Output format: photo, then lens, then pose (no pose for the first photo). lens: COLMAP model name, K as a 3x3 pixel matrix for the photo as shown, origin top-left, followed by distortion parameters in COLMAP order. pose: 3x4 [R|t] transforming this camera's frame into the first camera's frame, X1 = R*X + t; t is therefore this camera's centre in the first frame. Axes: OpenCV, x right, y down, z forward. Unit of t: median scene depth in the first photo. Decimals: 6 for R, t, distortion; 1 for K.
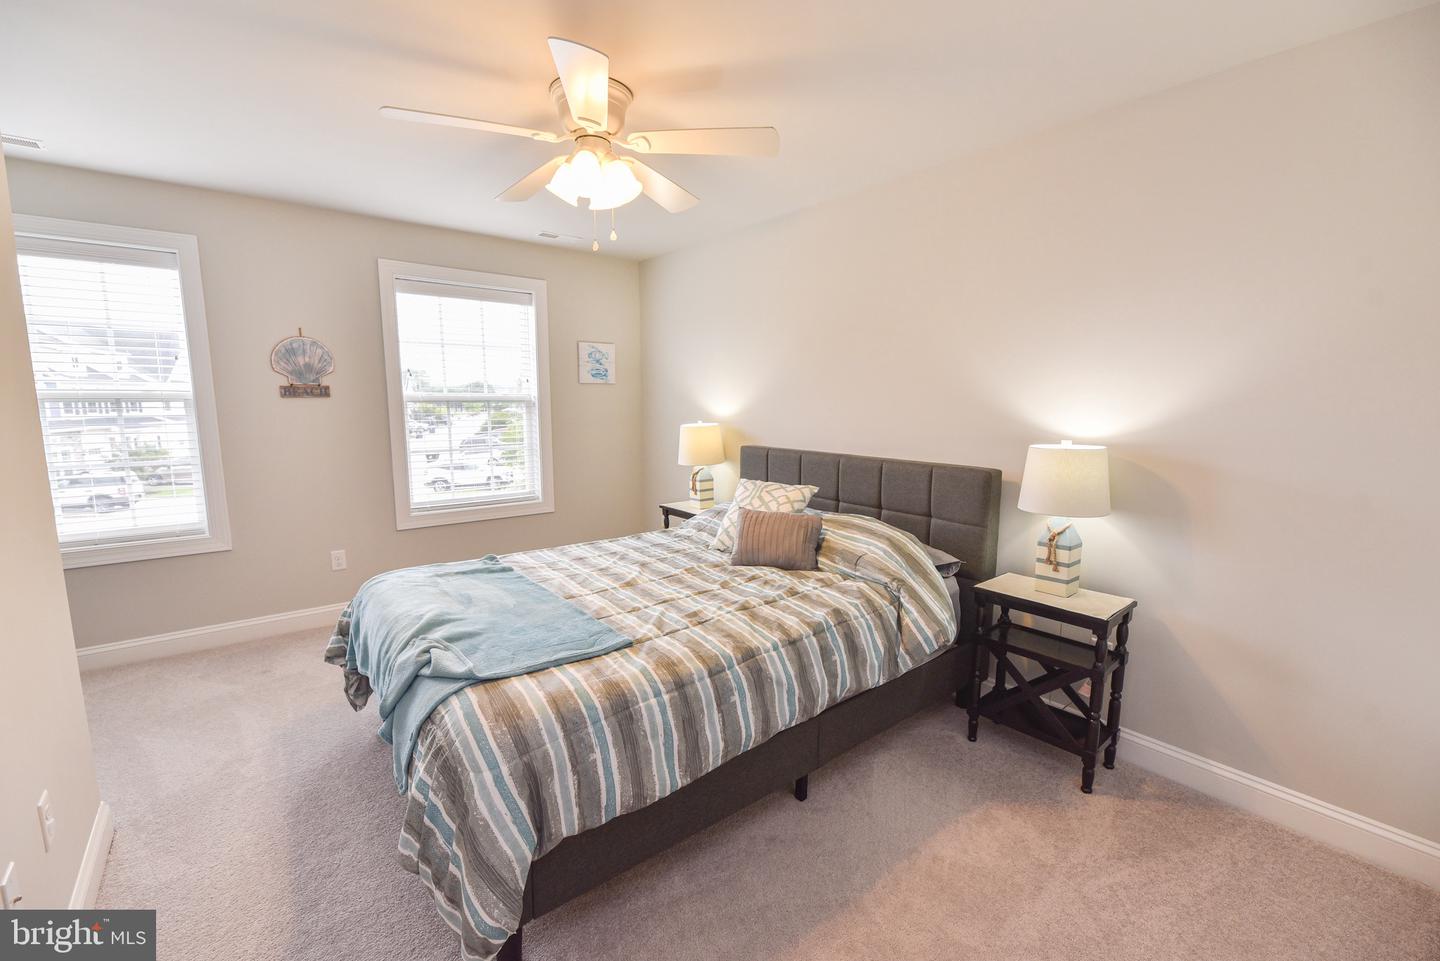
lens RADIAL K [[589.7, 0, 720.0], [0, 589.7, 480.5], [0, 0, 1]] dist [-0.000877, -0.000205]
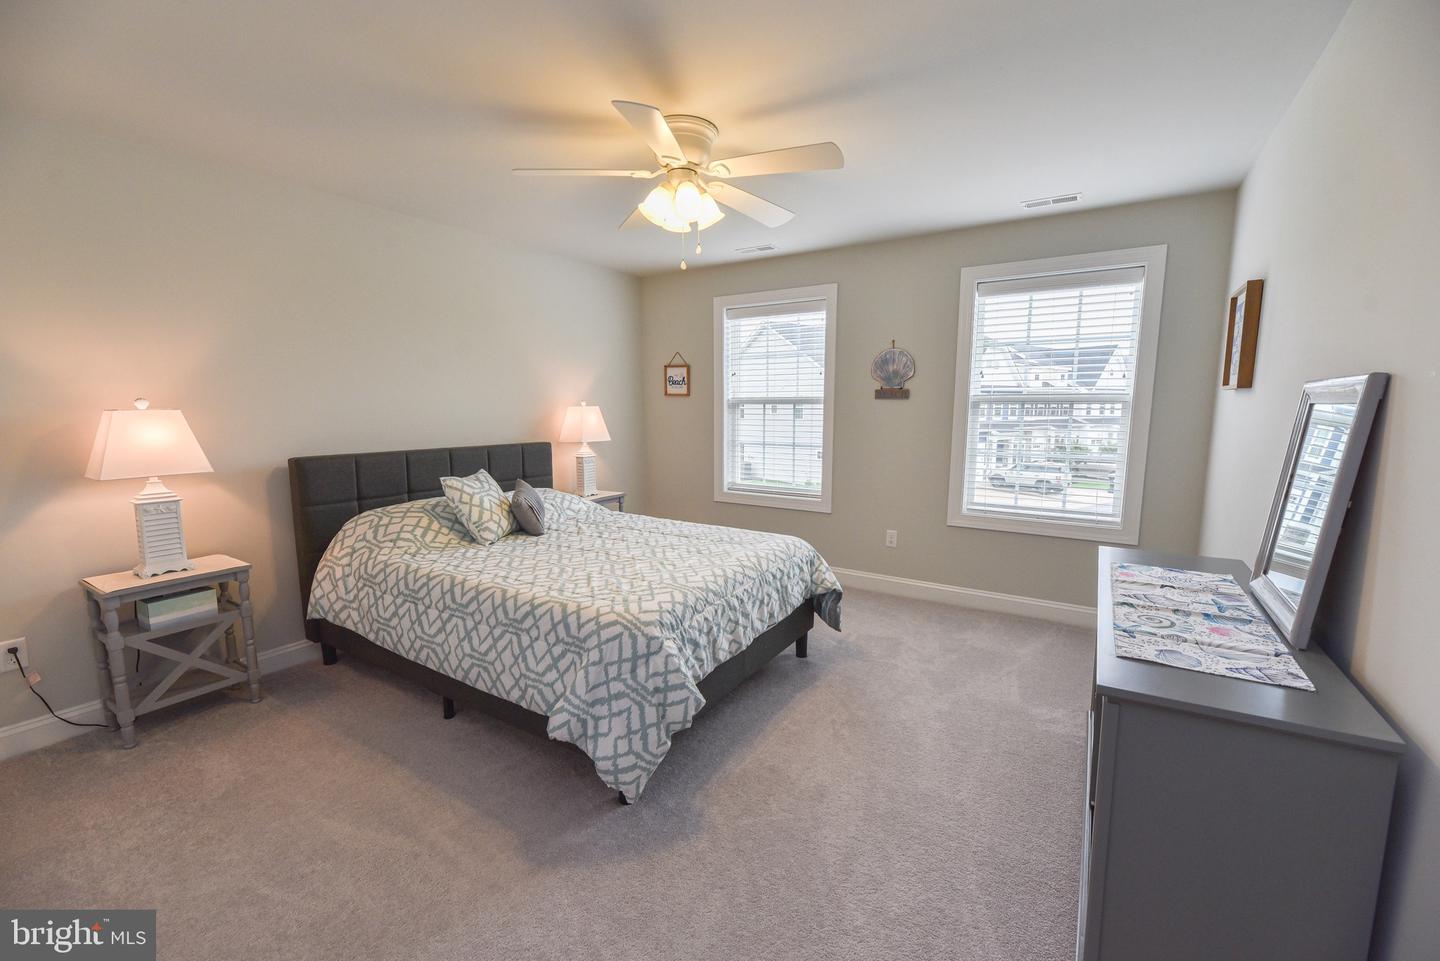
lens RADIAL K [[604.6, 0, 700.4], [0, 604.6, 481.0], [0, 0, 1]] dist [0.000692, 0.000083]
pose [[0.298149, 0.126138, -0.946148, 0.370515], [-0.133055, 0.987045, 0.089662, -0.035141], [0.945200, 0.099157, 0.311070, 0.271564]]
